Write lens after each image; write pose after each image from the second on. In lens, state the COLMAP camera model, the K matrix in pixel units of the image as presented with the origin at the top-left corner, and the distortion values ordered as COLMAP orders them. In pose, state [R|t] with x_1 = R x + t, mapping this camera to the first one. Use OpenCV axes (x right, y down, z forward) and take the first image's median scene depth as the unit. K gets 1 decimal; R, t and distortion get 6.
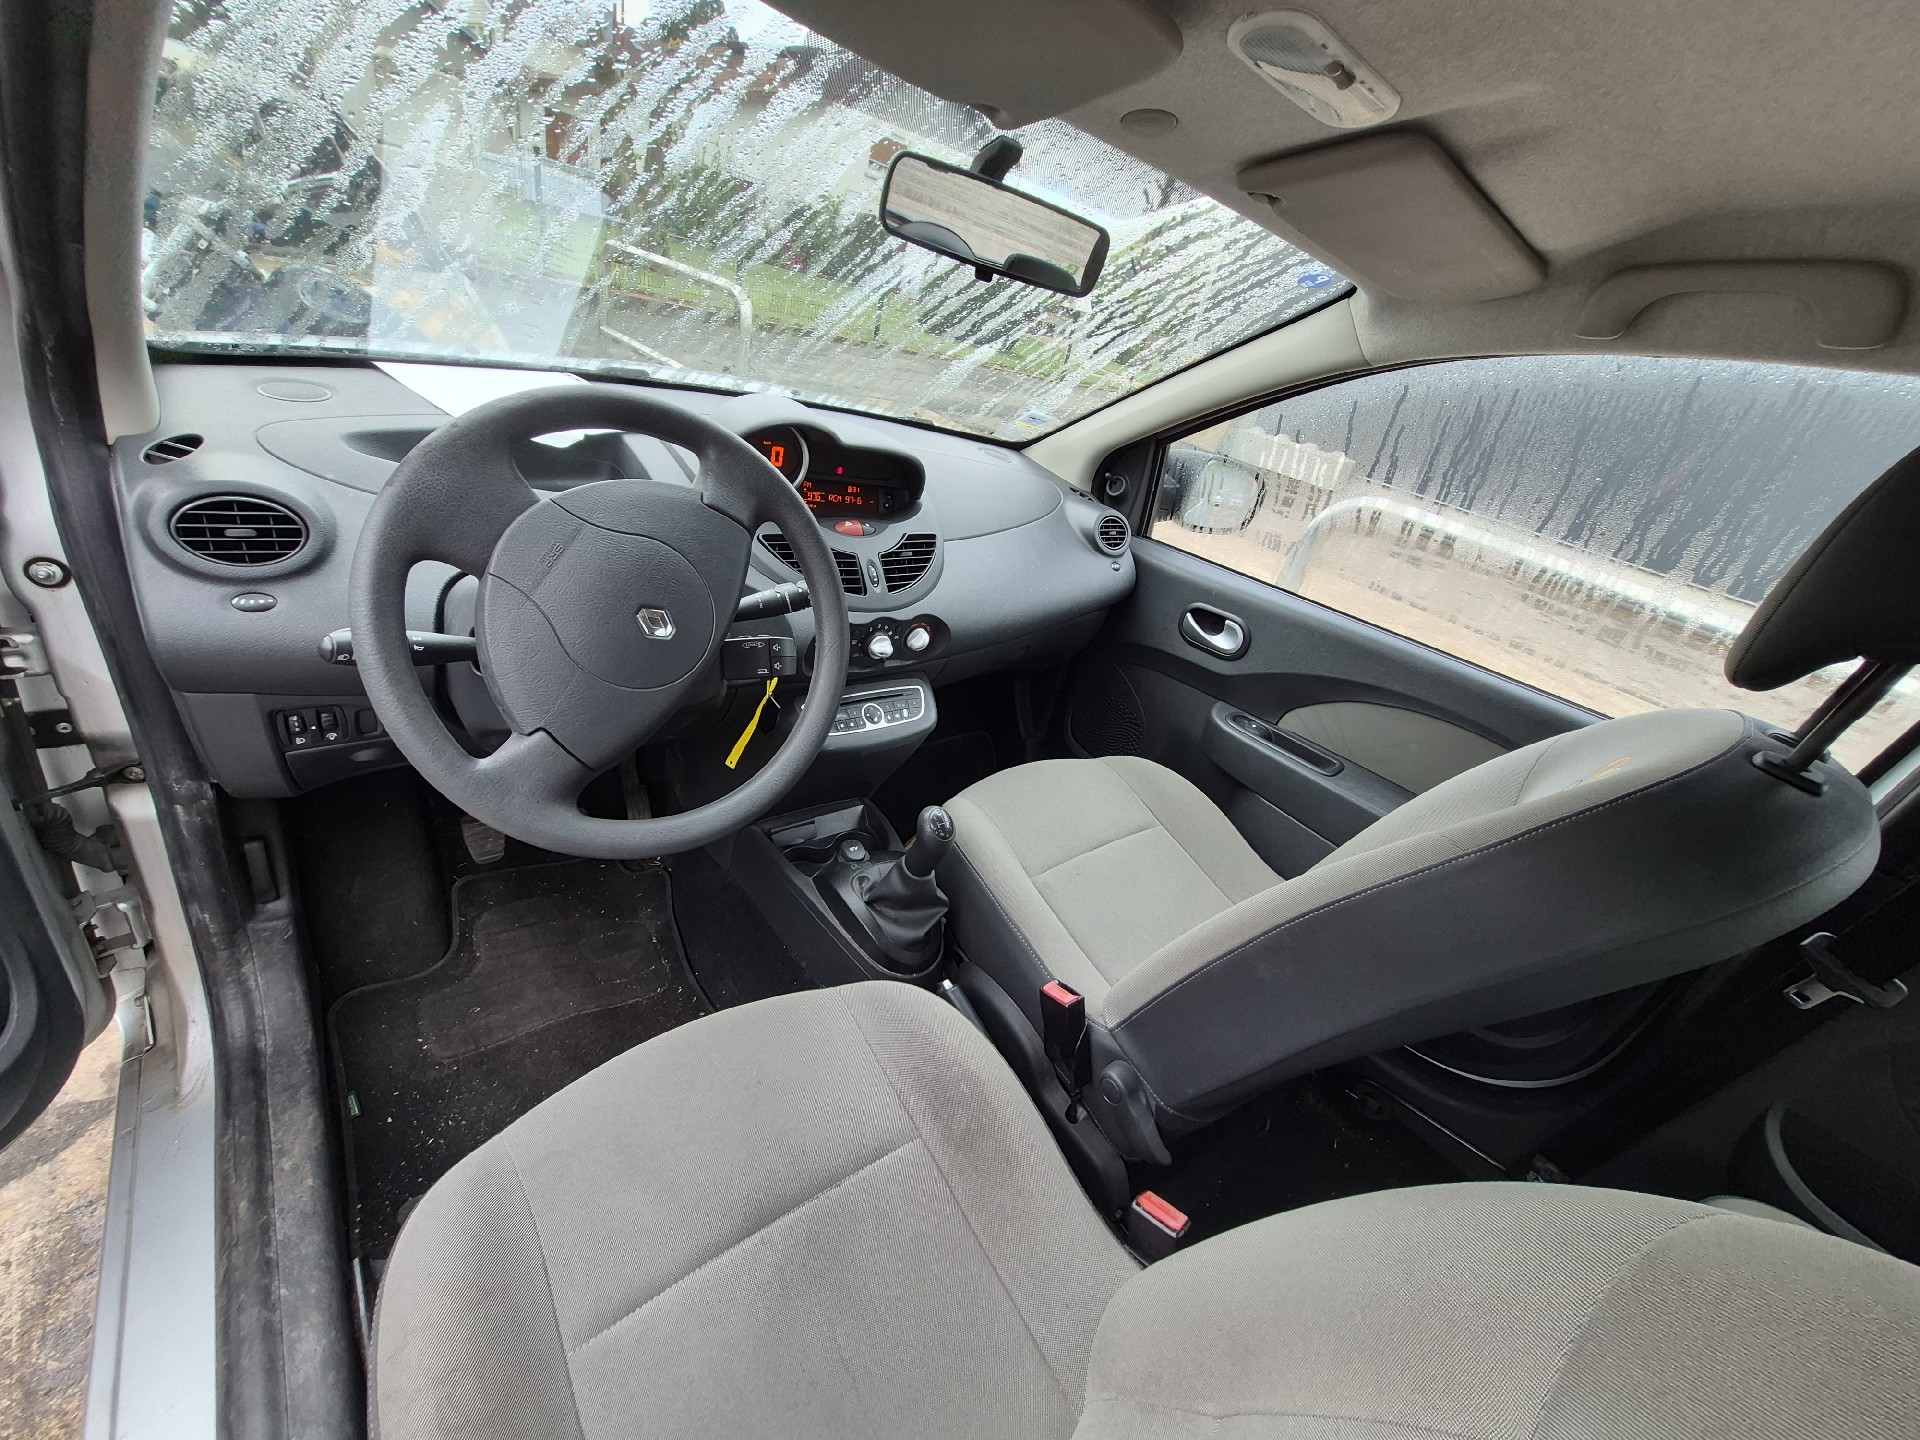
lens RADIAL K [[750.9, 0, 968.4], [0, 750.9, 722.9], [0, 0, 1]] dist [-0.001150, 0.000325]
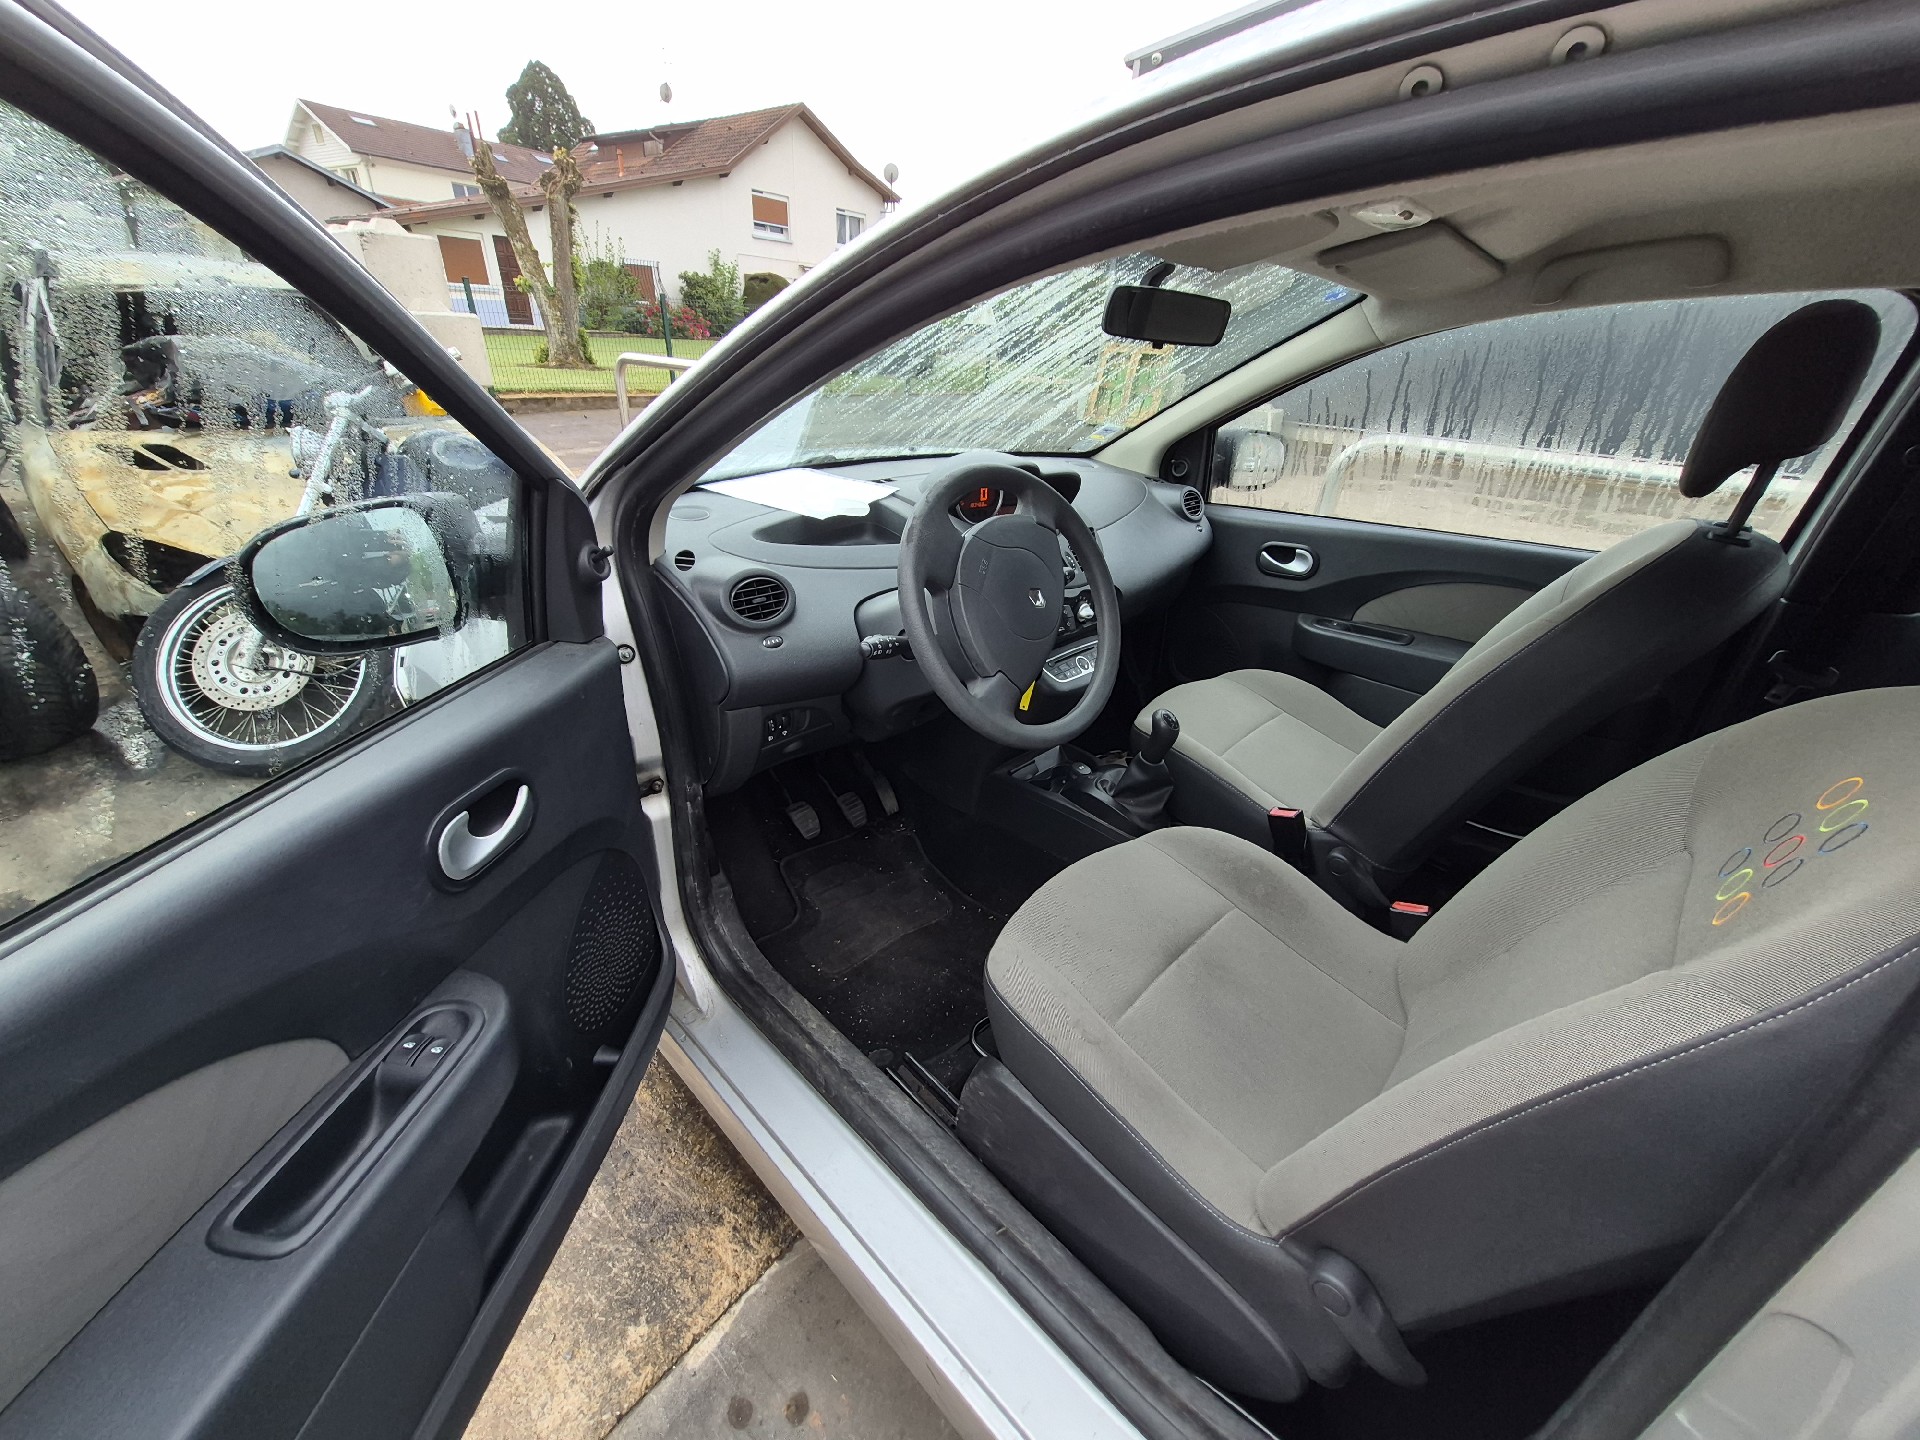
lens RADIAL K [[750.9, 0, 957.4], [0, 750.9, 720.0], [0, 0, 1]] dist [-0.001150, 0.000325]
pose [[0.977500, -0.210122, 0.018501, -0.433043], [0.210524, 0.977307, -0.023447, 0.080442], [-0.013154, 0.026814, 0.999554, -0.392804]]
